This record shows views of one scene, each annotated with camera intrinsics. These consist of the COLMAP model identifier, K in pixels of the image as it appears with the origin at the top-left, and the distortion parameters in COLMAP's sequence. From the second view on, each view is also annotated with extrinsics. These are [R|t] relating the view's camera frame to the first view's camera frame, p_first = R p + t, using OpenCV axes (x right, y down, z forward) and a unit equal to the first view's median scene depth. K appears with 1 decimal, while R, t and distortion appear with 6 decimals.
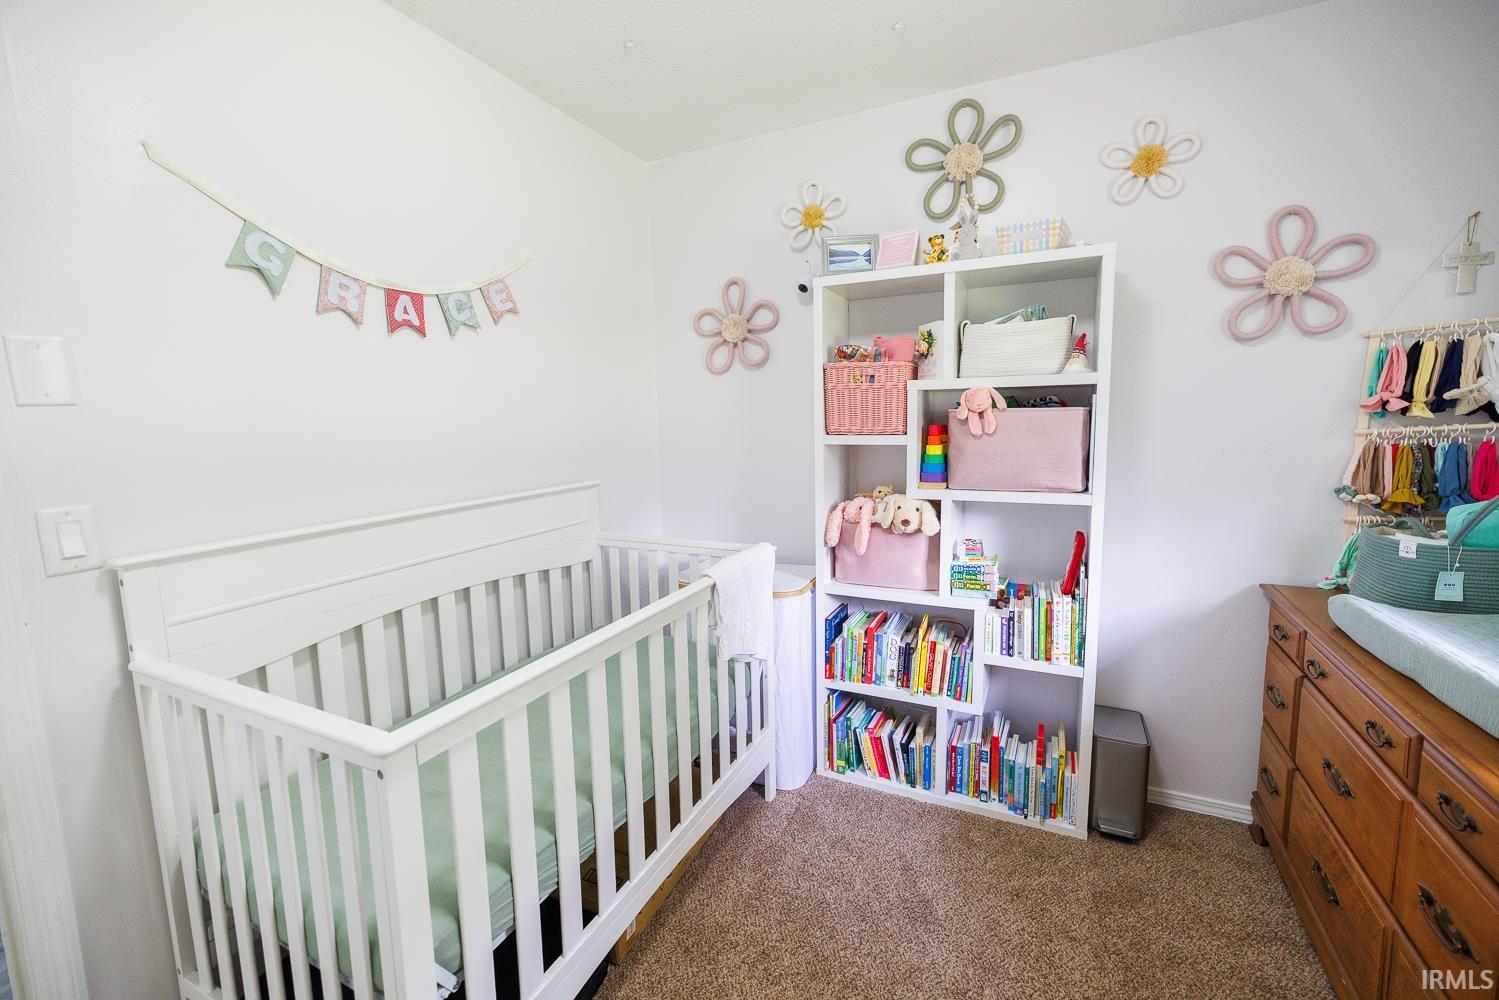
lens RADIAL K [[623.5, 0, 749.1], [0, 623.5, 489.0], [0, 0, 1]] dist [0.001146, -0.000383]
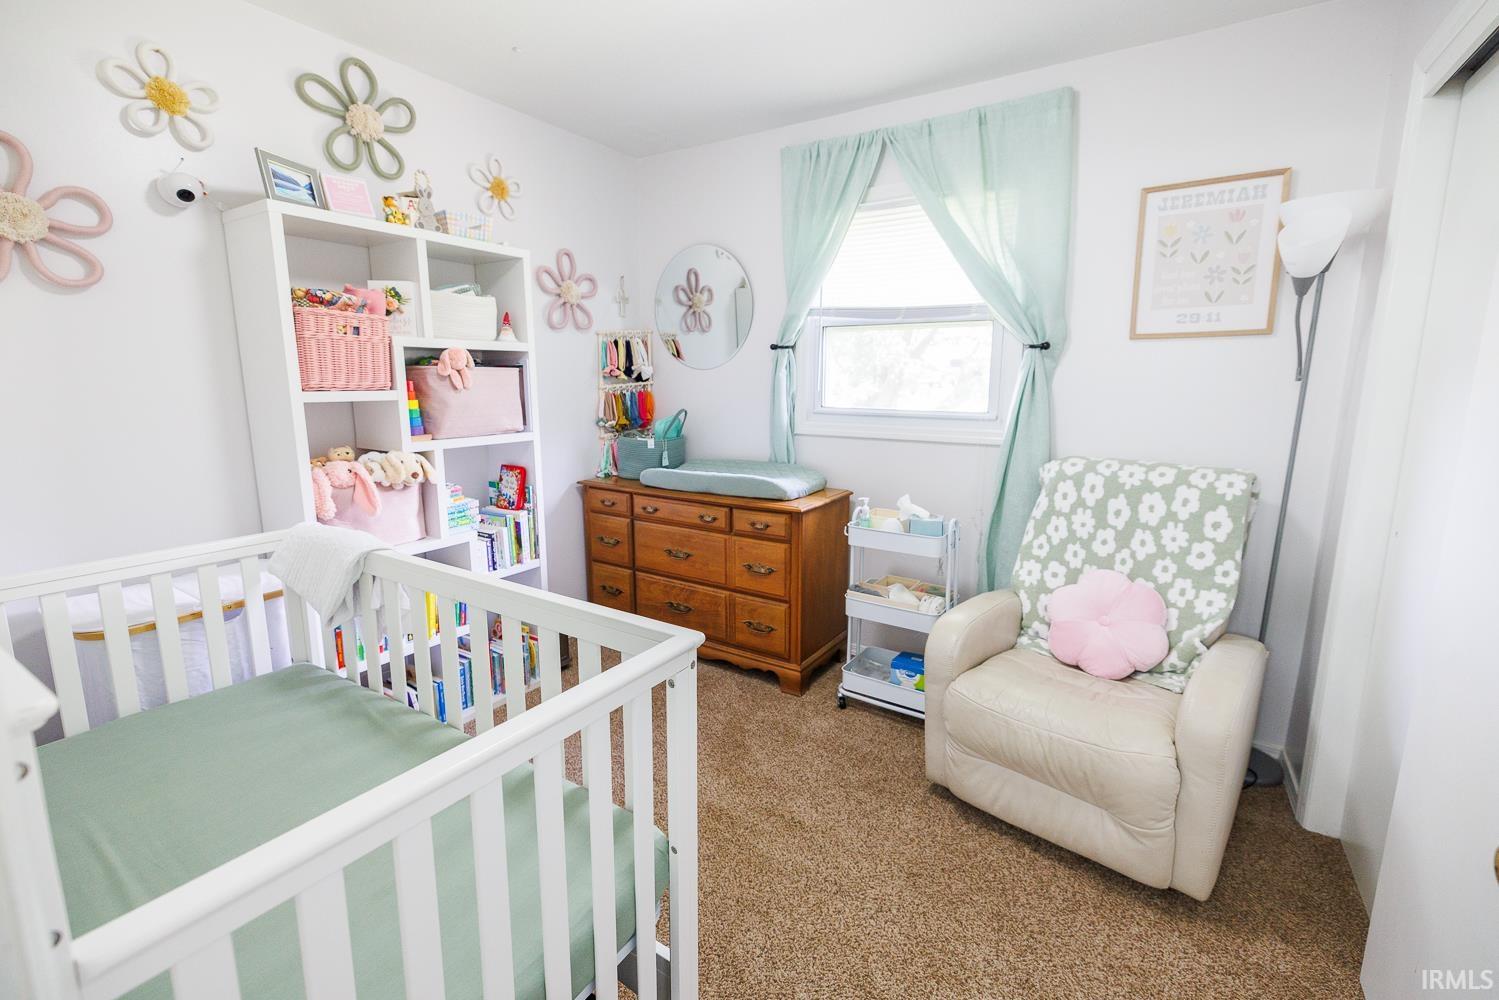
lens RADIAL K [[644.8, 0, 747.1], [0, 644.8, 483.4], [0, 0, 1]] dist [0.000778, 0.000095]
pose [[0.128455, -0.140985, 0.981643, -0.755983], [0.115189, 0.985265, 0.126432, -0.004799], [-0.985003, 0.096834, 0.142802, 0.318765]]
